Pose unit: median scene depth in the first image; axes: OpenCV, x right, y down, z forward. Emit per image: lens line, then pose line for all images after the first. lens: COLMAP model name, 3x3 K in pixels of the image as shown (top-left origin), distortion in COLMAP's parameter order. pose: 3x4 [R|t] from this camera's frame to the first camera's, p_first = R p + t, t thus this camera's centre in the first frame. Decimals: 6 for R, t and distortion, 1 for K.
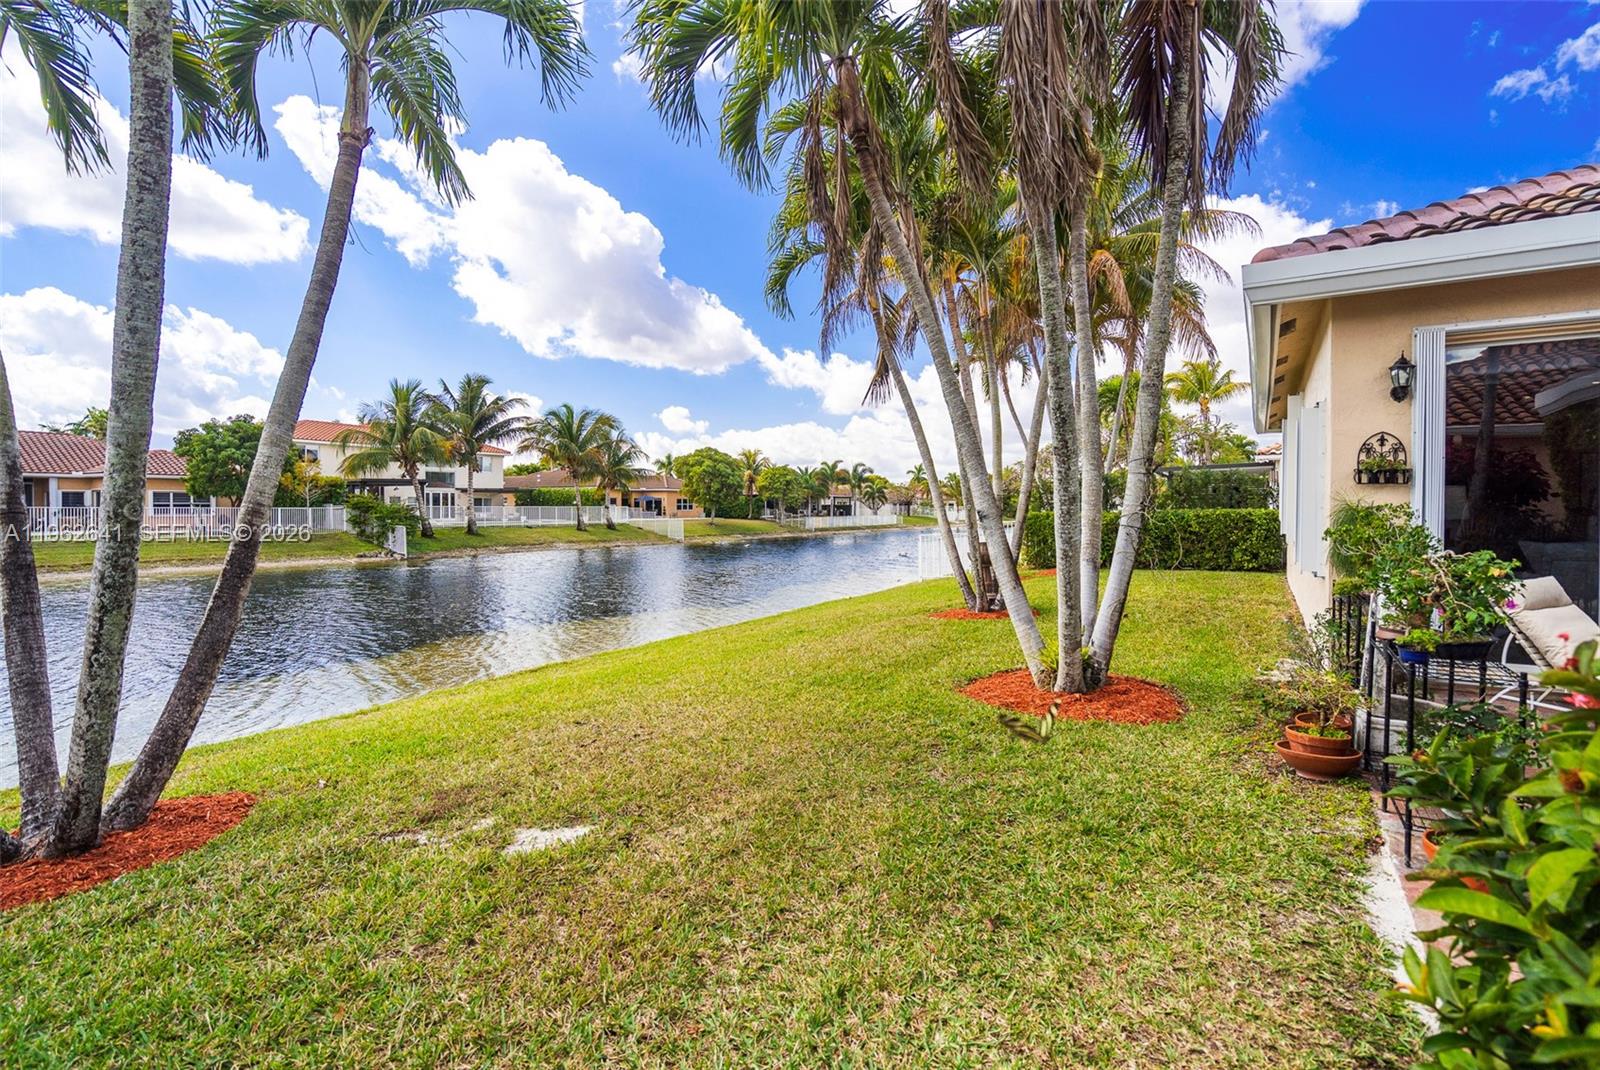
lens RADIAL K [[742.9, 0, 800.0], [0, 742.9, 535.0], [0, 0, 1]] dist [-0.000598, 0.000296]
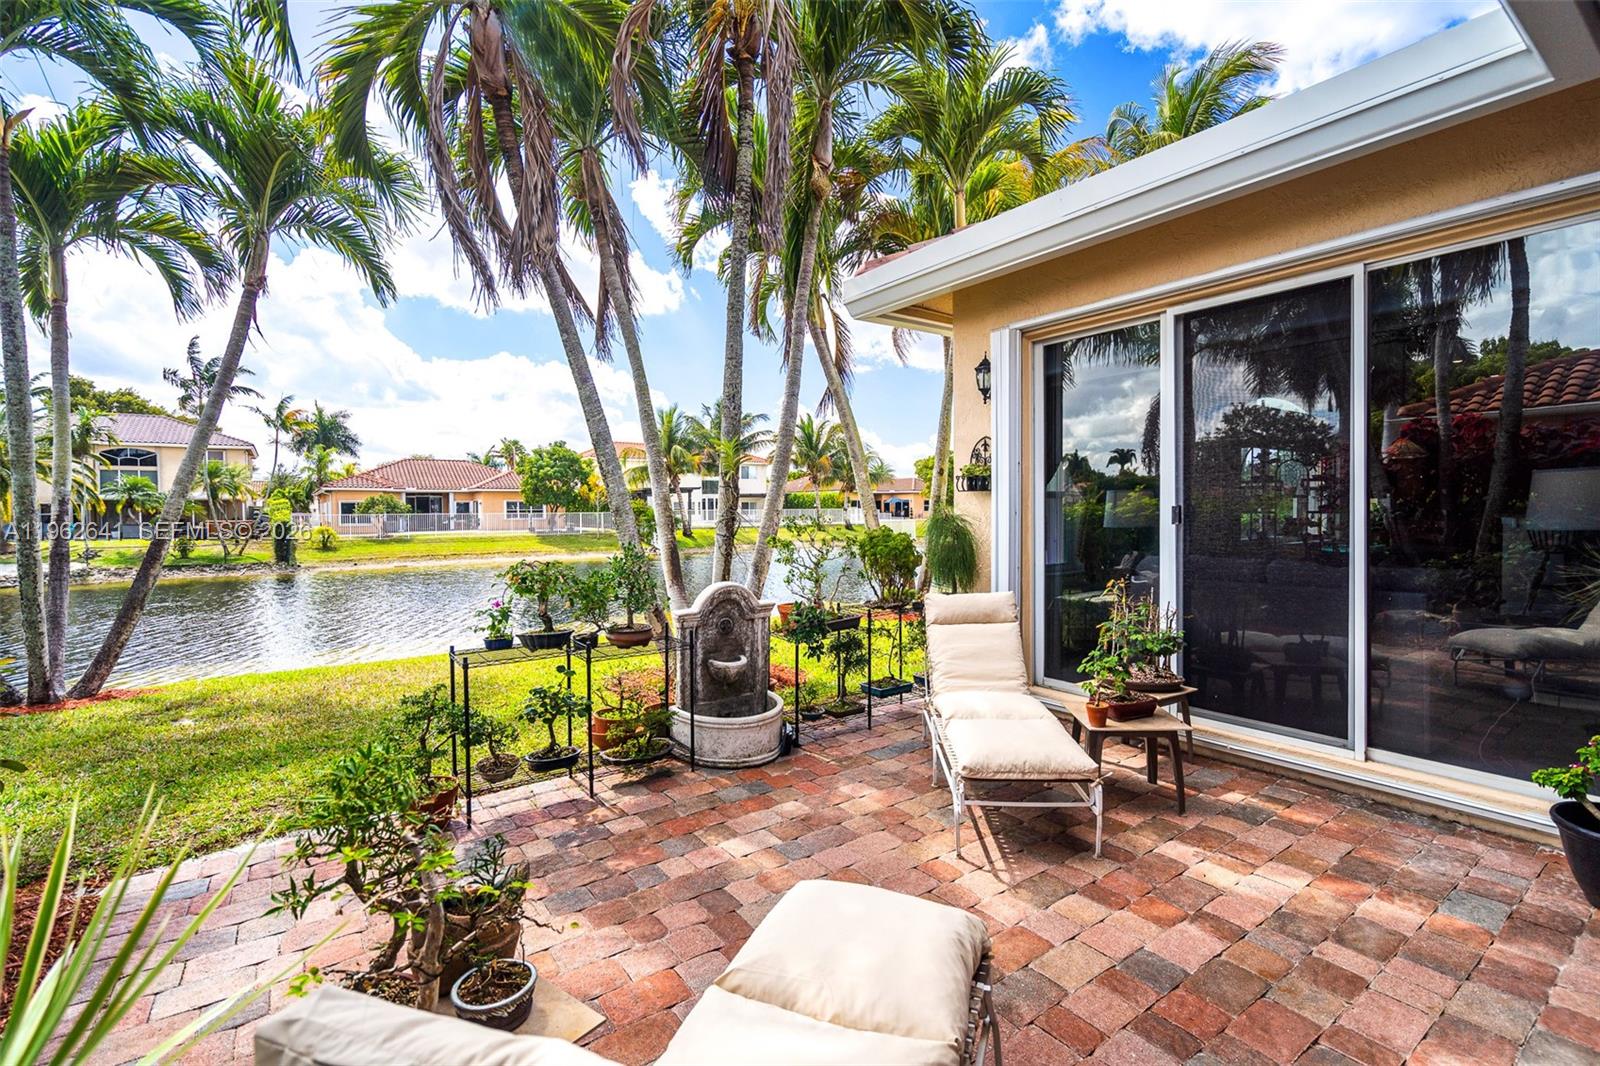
lens RADIAL K [[733.4, 0, 801.6], [0, 733.4, 525.3], [0, 0, 1]] dist [-0.001844, 0.000194]
pose [[0.911962, 0.000055, -0.410274, 0.125247], [-0.005478, 0.999912, -0.012041, -0.001536], [0.410238, 0.013229, 0.911883, 0.005770]]
